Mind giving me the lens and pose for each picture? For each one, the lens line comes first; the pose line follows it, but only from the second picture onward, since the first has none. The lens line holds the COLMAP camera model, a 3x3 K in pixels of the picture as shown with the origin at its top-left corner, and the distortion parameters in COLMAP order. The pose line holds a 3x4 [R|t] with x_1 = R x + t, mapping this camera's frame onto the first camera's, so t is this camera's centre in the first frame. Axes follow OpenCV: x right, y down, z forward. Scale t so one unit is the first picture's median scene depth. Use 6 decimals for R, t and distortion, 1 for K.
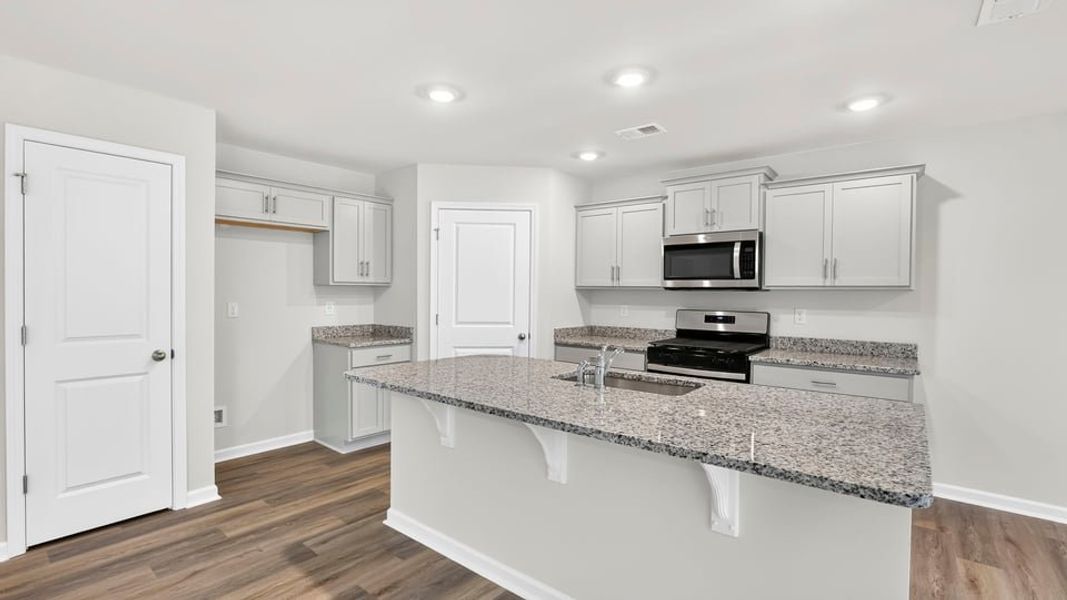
lens RADIAL K [[468.8, 0, 514.3], [0, 468.8, 298.8], [0, 0, 1]] dist [-0.039134, 0.002181]
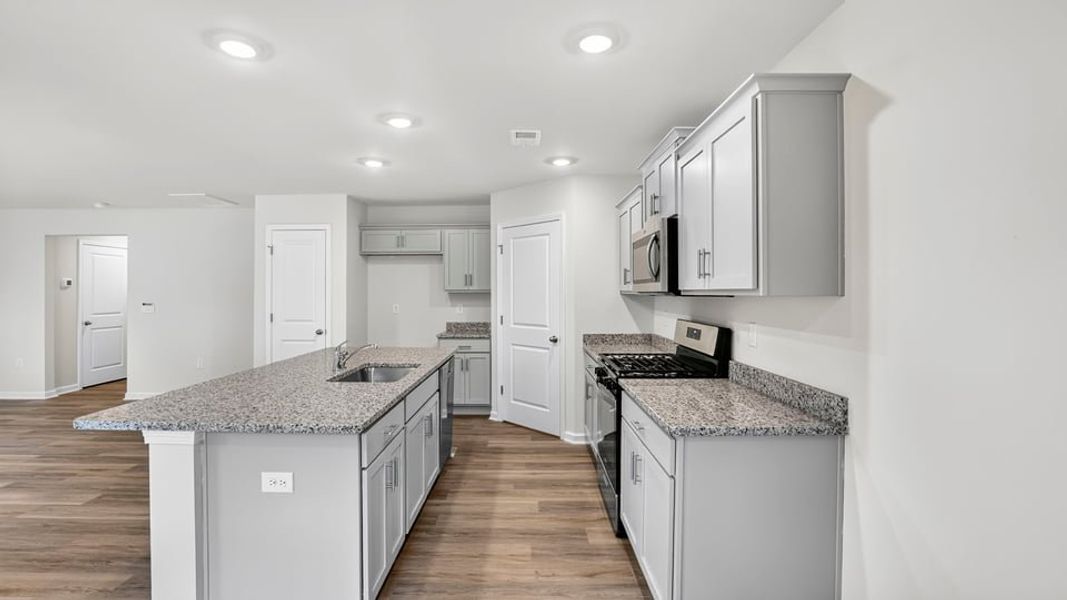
lens RADIAL K [[471.2, 0, 519.3], [0, 471.2, 294.2], [0, 0, 1]] dist [-0.026229, 0.004563]
pose [[0.624555, -0.005376, -0.780962, 0.937870], [-0.002910, 0.999953, -0.009211, -0.012851], [0.780975, 0.008025, 0.624510, 0.321187]]
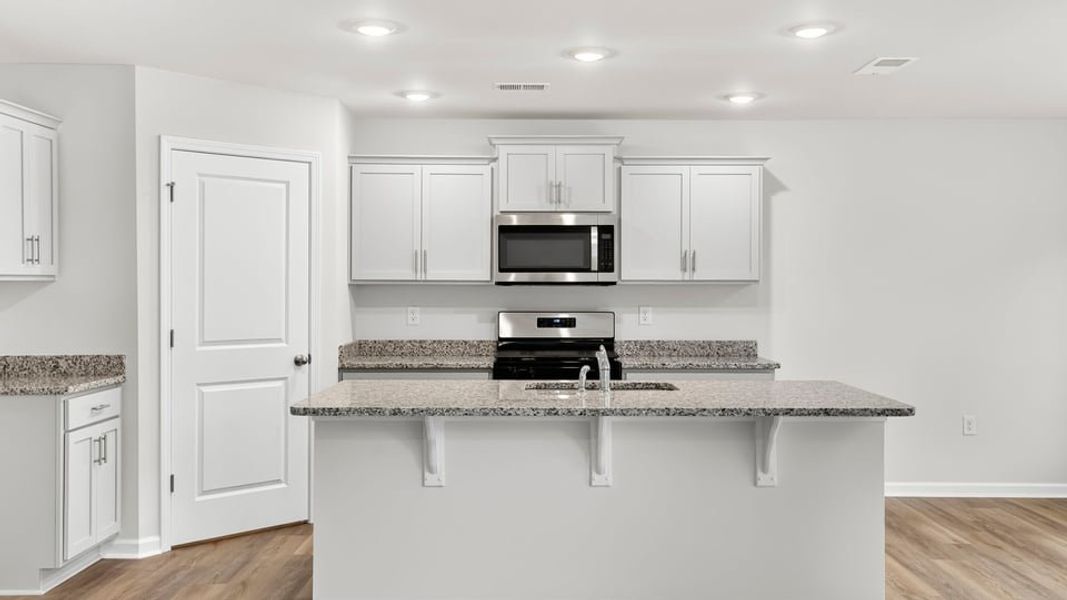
lens RADIAL K [[984.1, 0, 523.6], [0, 984.1, 291.8], [0, 0, 1]] dist [-0.003827, 0.000000]
pose [[0.777076, -0.011784, 0.629297, -0.684883], [0.015186, 0.999885, -0.000029, -0.008749], [-0.629224, 0.009579, 0.777165, -0.258625]]
